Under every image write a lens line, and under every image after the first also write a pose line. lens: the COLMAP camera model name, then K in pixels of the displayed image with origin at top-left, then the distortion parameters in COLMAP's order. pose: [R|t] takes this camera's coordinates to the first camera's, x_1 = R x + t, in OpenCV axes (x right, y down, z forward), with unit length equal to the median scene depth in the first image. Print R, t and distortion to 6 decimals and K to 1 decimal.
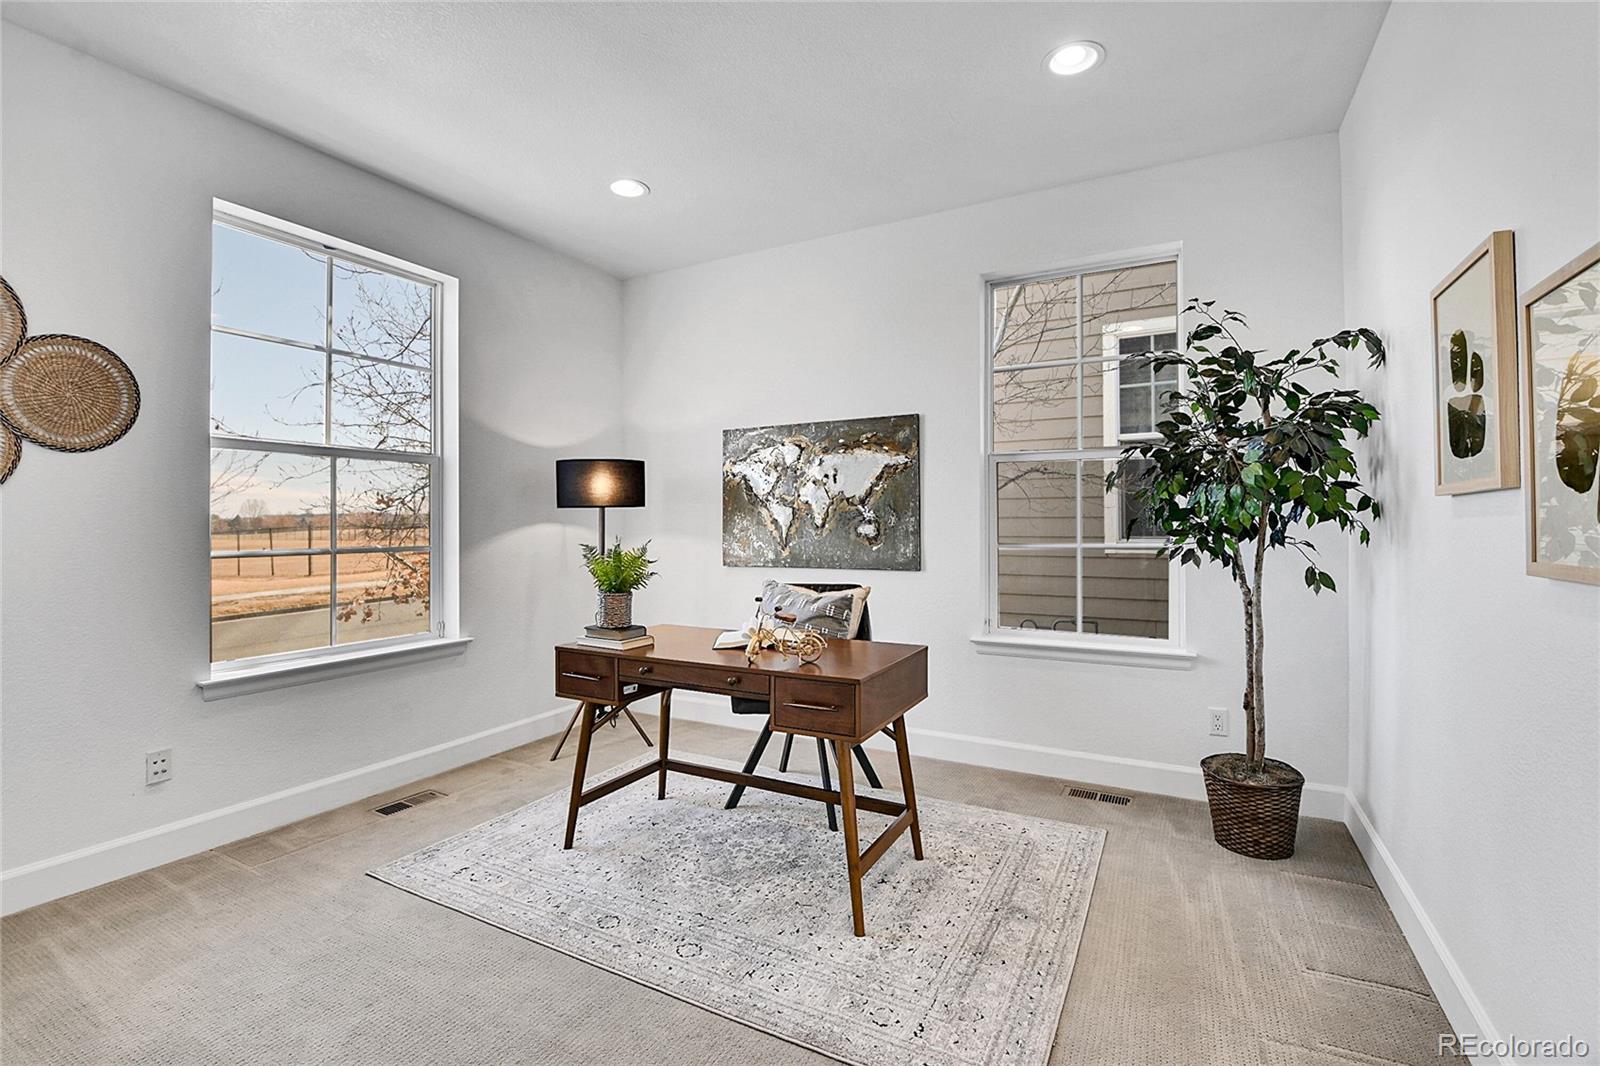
lens RADIAL K [[720.1, 0, 804.0], [0, 720.1, 518.7], [0, 0, 1]] dist [-0.003744, -0.000917]
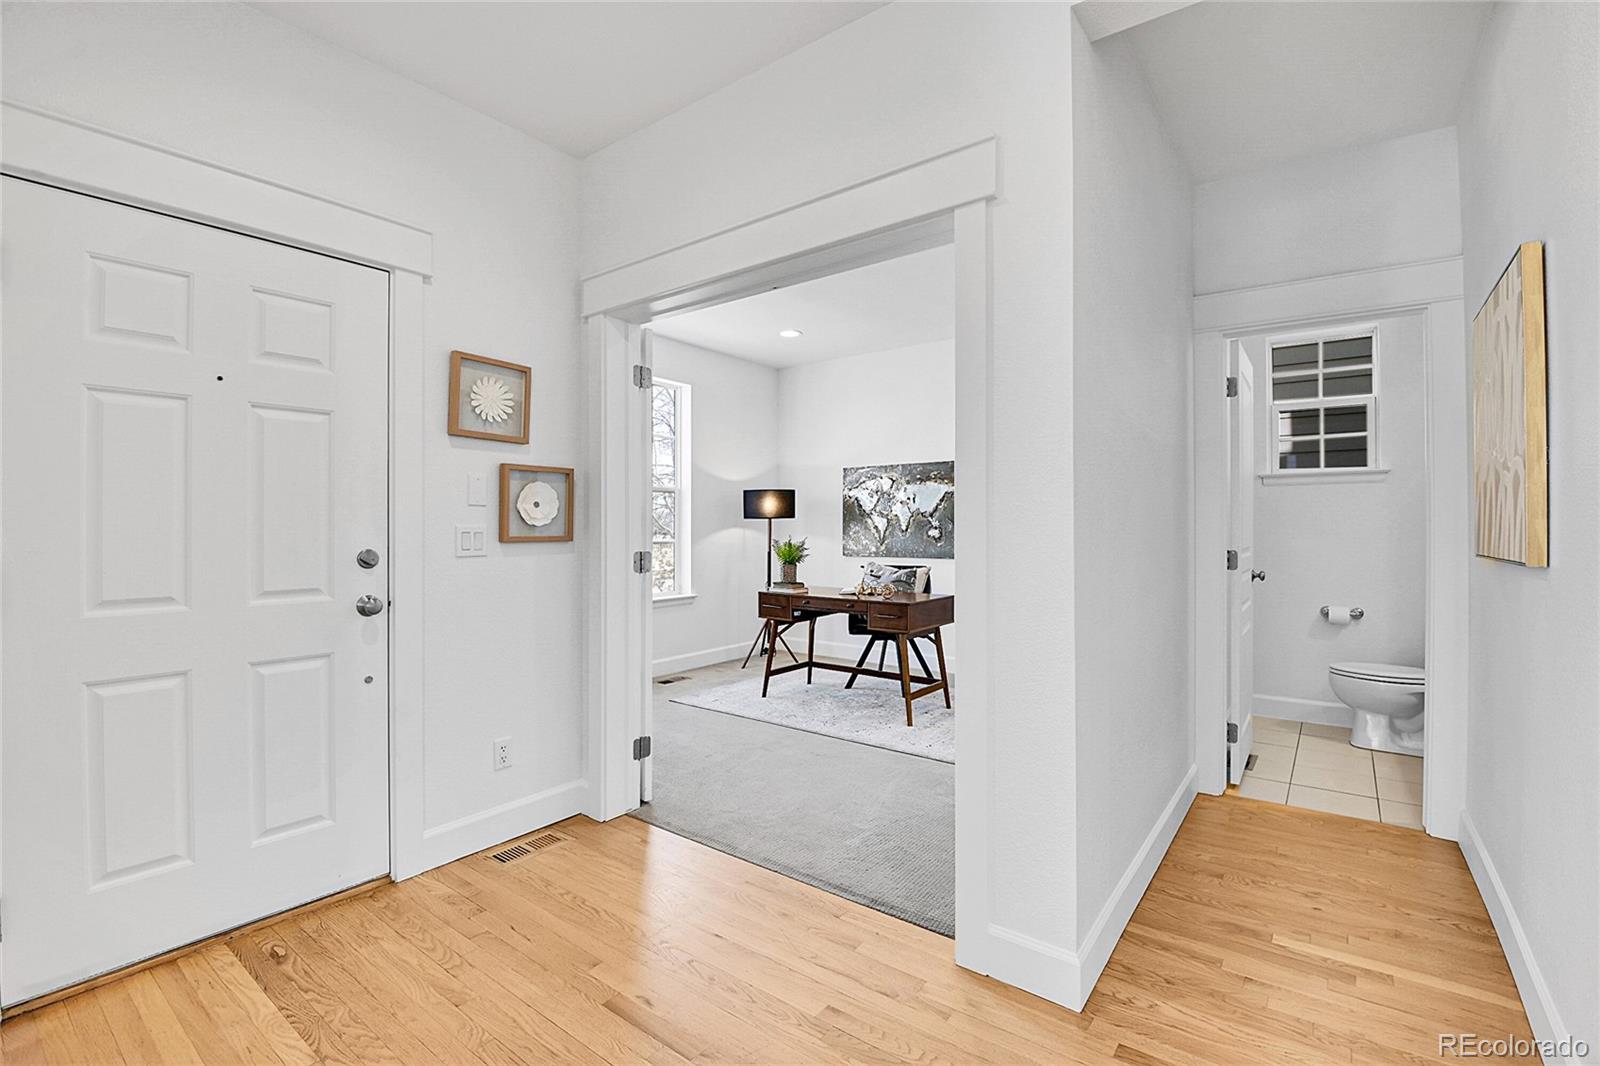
lens RADIAL K [[720.1, 0, 805.2], [0, 720.1, 523.8], [0, 0, 1]] dist [-0.003744, -0.000917]
pose [[0.987712, 0.002416, -0.156267, 0.056238], [-0.002471, 0.999997, -0.000155, -0.003479], [0.156267, 0.000539, 0.987715, -0.614838]]
